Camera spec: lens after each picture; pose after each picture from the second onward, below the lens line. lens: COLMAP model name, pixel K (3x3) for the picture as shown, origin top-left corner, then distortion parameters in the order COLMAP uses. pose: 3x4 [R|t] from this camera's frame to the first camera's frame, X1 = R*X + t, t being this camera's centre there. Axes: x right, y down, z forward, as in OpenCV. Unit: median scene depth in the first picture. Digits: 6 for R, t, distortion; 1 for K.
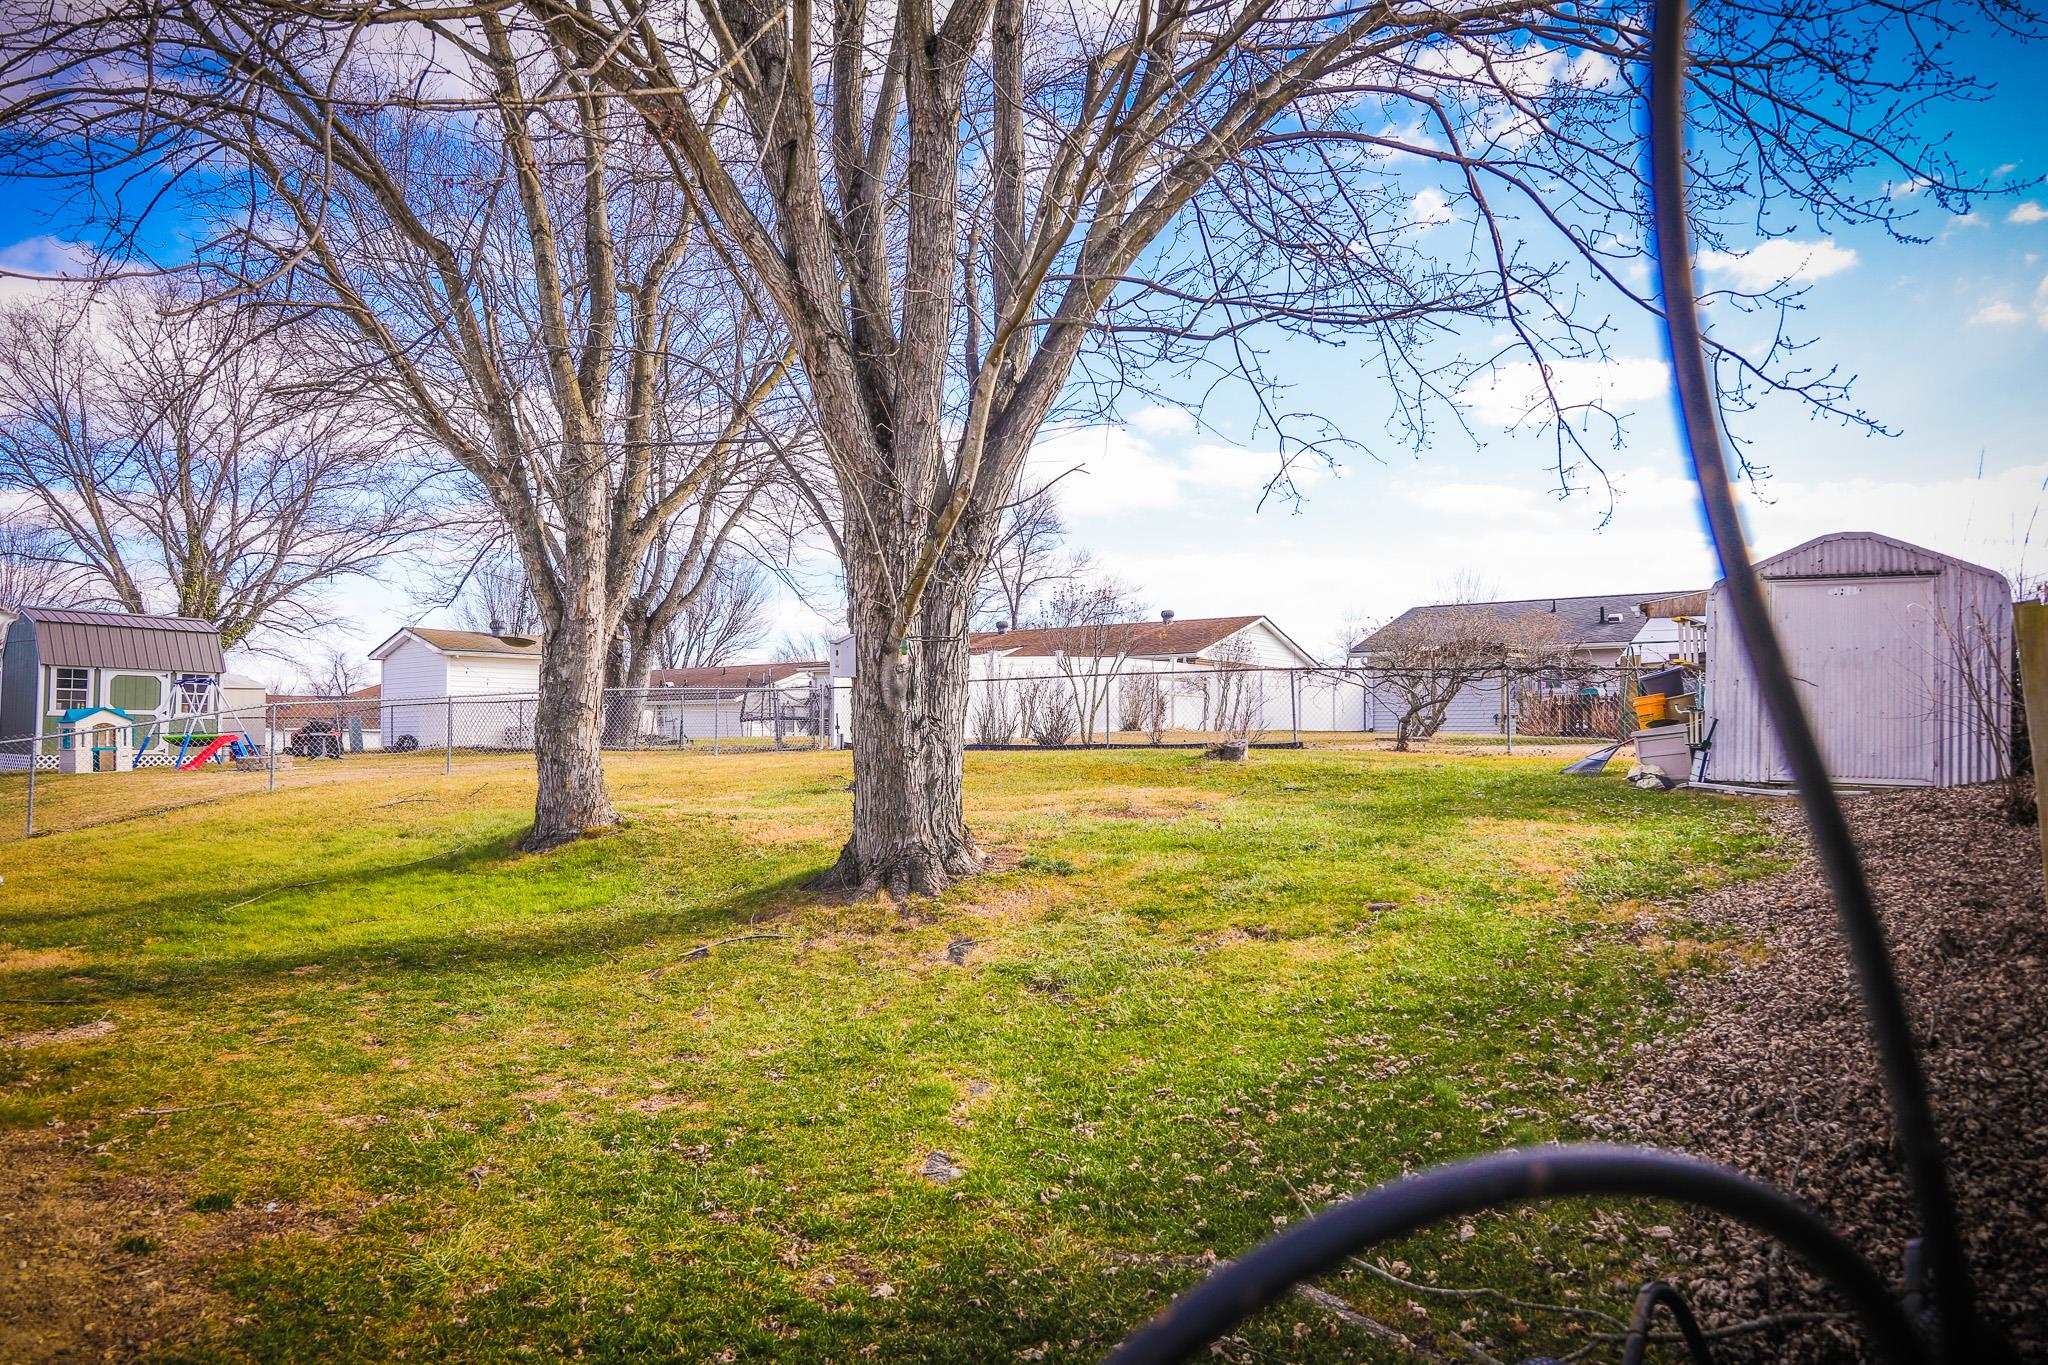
lens RADIAL K [[1487.2, 0, 1020.3], [0, 1487.2, 686.7], [0, 0, 1]] dist [-0.113096, 0.089228]
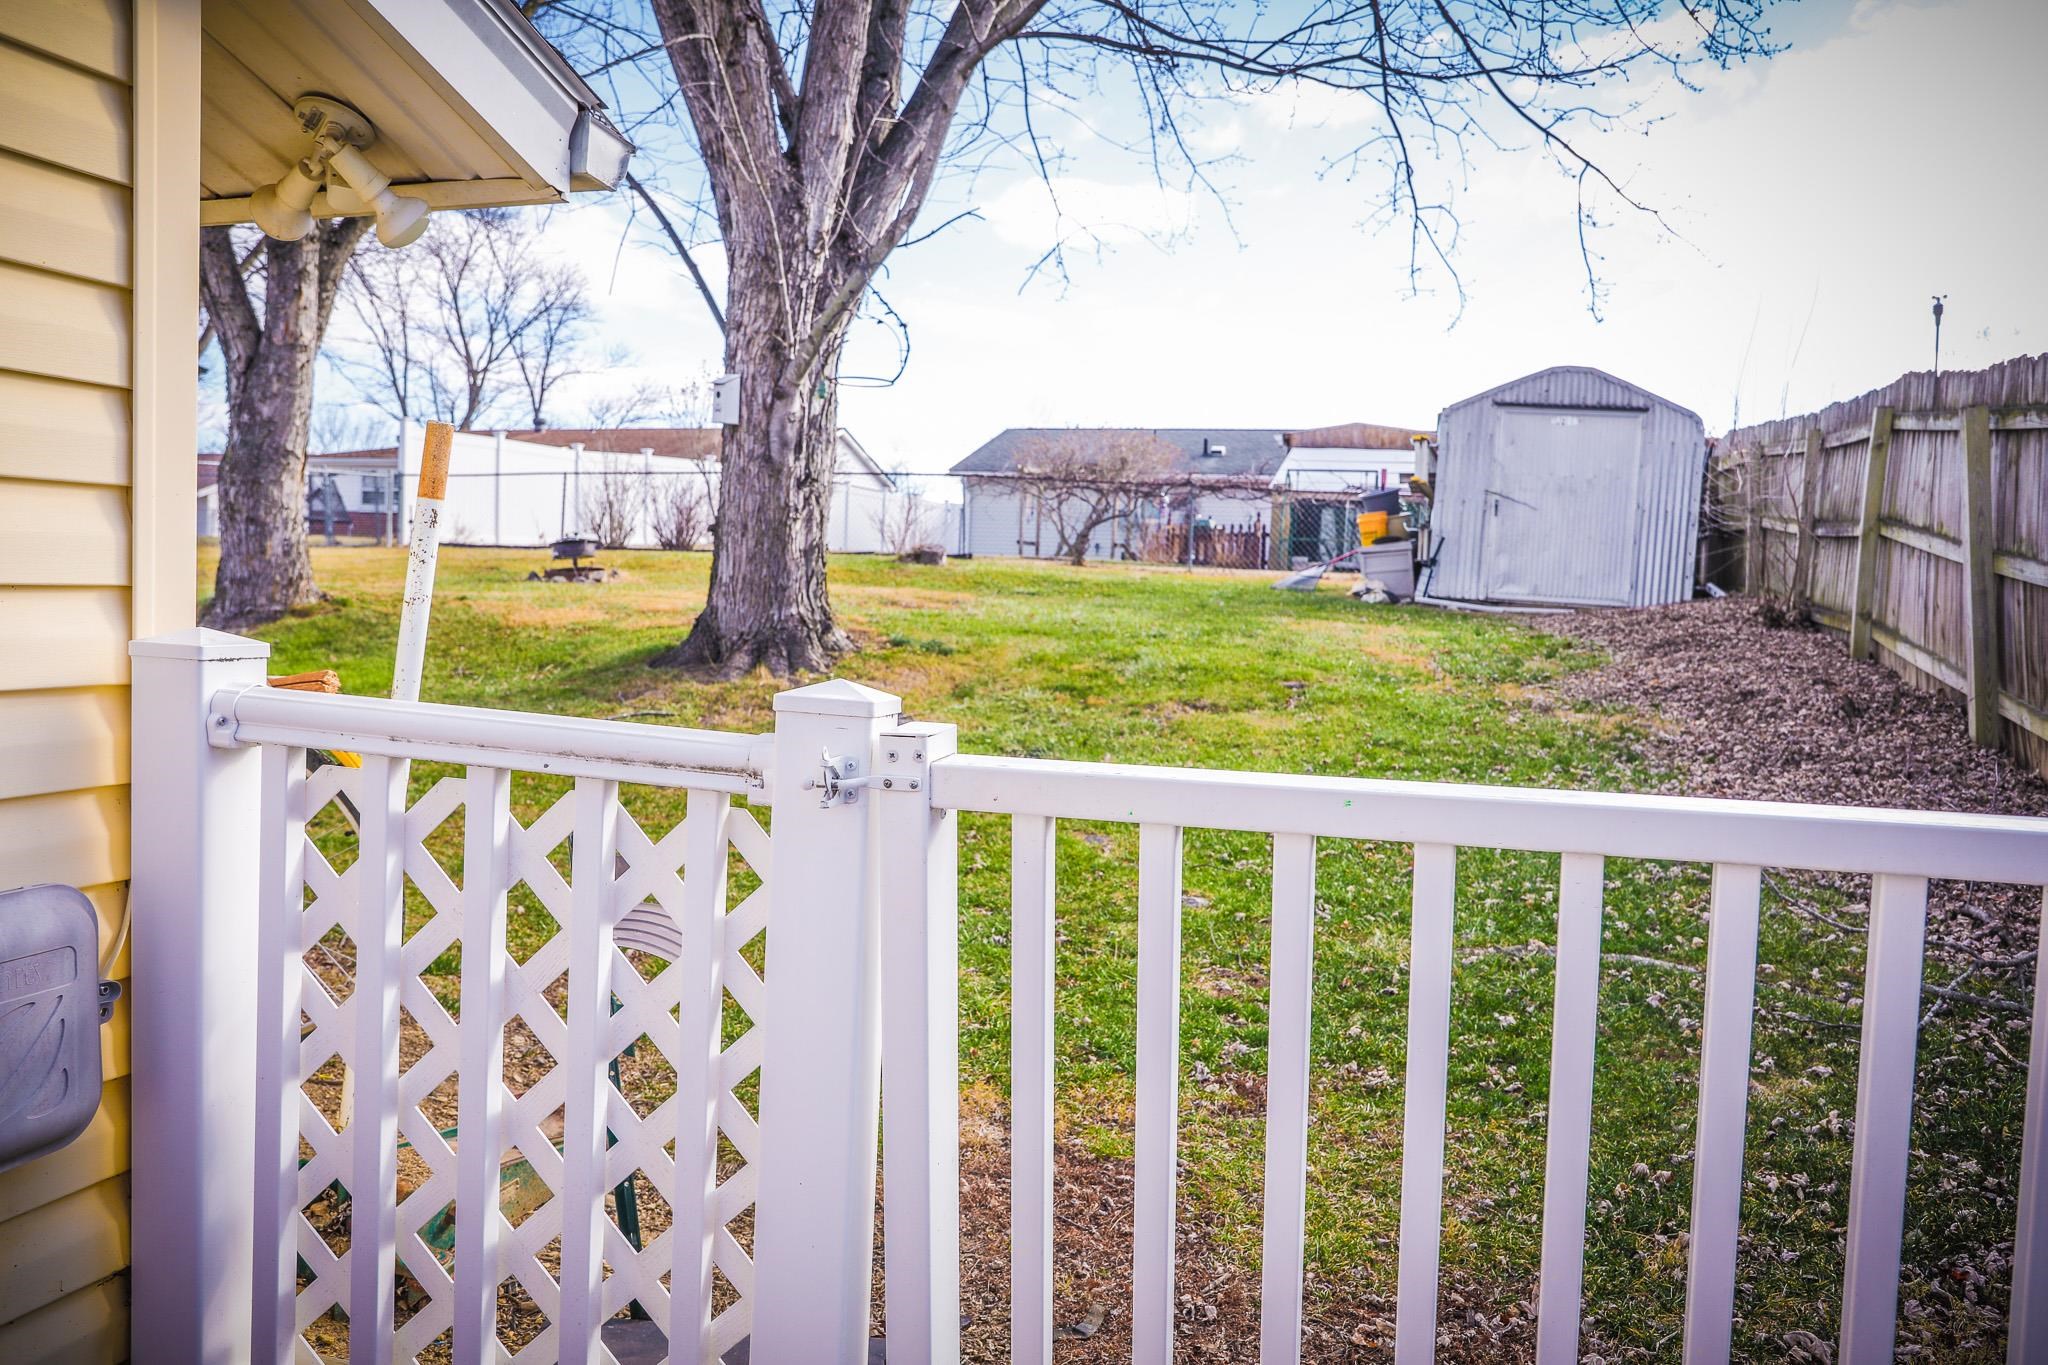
lens RADIAL K [[1617.3, 0, 1023.3], [0, 1617.3, 717.0], [0, 0, 1]] dist [-0.068438, 0.010579]
pose [[0.934173, 0.005536, 0.356777, -0.231017], [-0.047273, 0.992986, 0.108370, 0.043049], [-0.353675, -0.118102, 0.927883, 0.027717]]
